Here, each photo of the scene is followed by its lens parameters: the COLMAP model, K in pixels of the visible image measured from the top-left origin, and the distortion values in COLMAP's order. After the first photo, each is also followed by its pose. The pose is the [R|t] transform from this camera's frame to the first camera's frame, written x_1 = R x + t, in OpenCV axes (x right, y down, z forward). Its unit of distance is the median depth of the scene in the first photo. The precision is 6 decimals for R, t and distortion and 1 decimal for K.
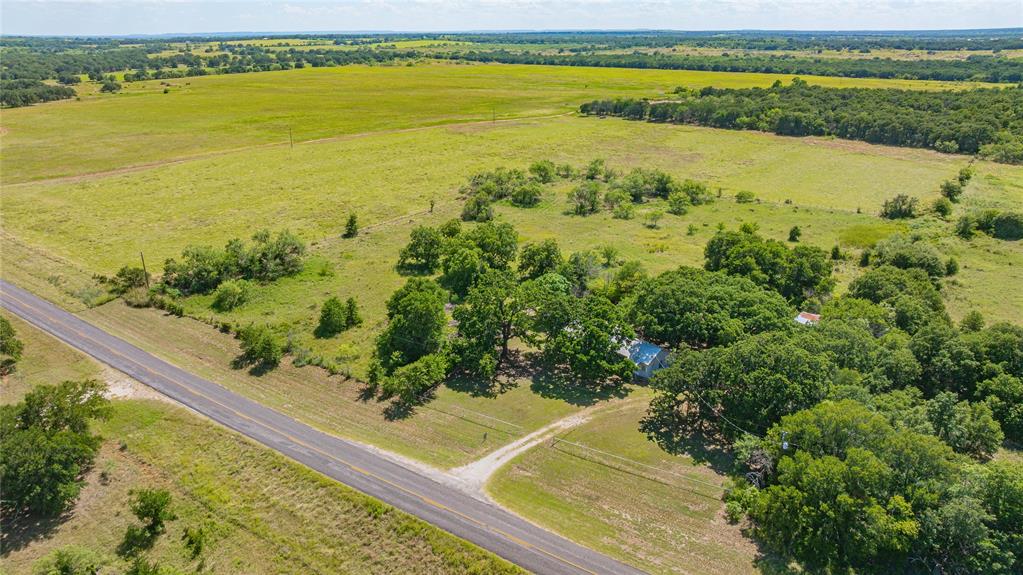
lens RADIAL K [[723.0, 0, 515.6], [0, 723.0, 285.9], [0, 0, 1]] dist [-0.014102, -0.002144]
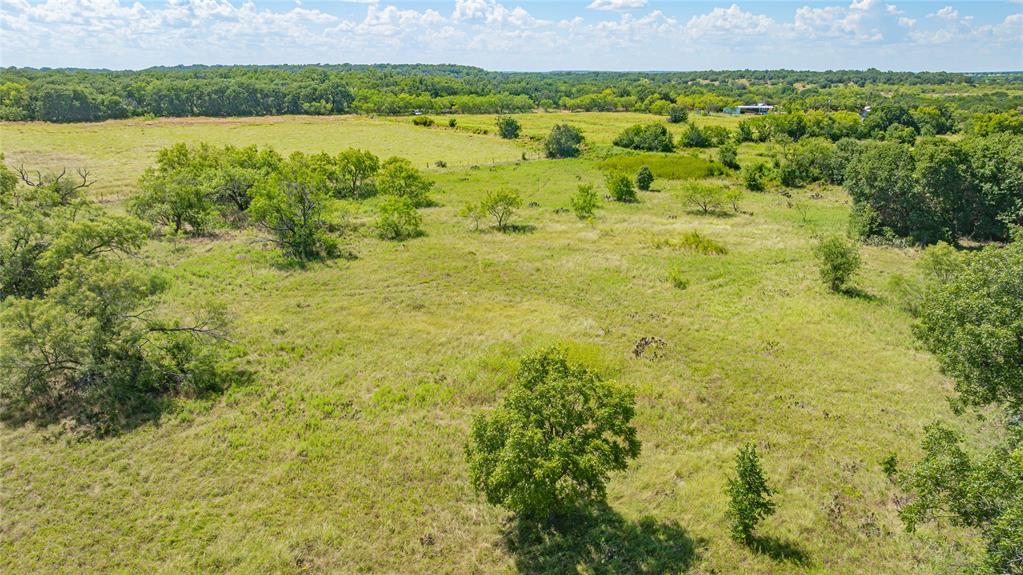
lens RADIAL K [[717.2, 0, 511.5], [0, 717.2, 287.5], [0, 0, 1]] dist [-0.021565, -0.001923]
pose [[0.244586, -0.272857, 0.930444, -0.178565], [0.320937, 0.928283, 0.187858, -0.110827], [-0.914974, 0.252667, 0.314615, 0.757690]]
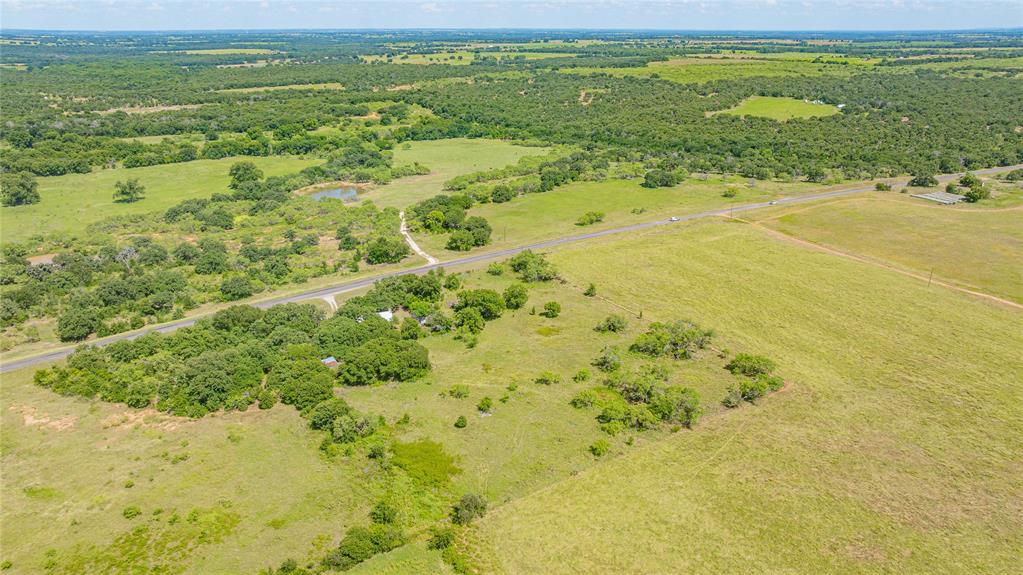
lens RADIAL K [[707.6, 0, 511.5], [0, 707.6, 287.5], [0, 0, 1]] dist [-0.016958, -0.003681]
pose [[-0.389752, 0.327569, -0.860693, 0.969251], [-0.299643, 0.838637, 0.454864, -0.603494], [0.870809, 0.435185, -0.228706, 0.985637]]
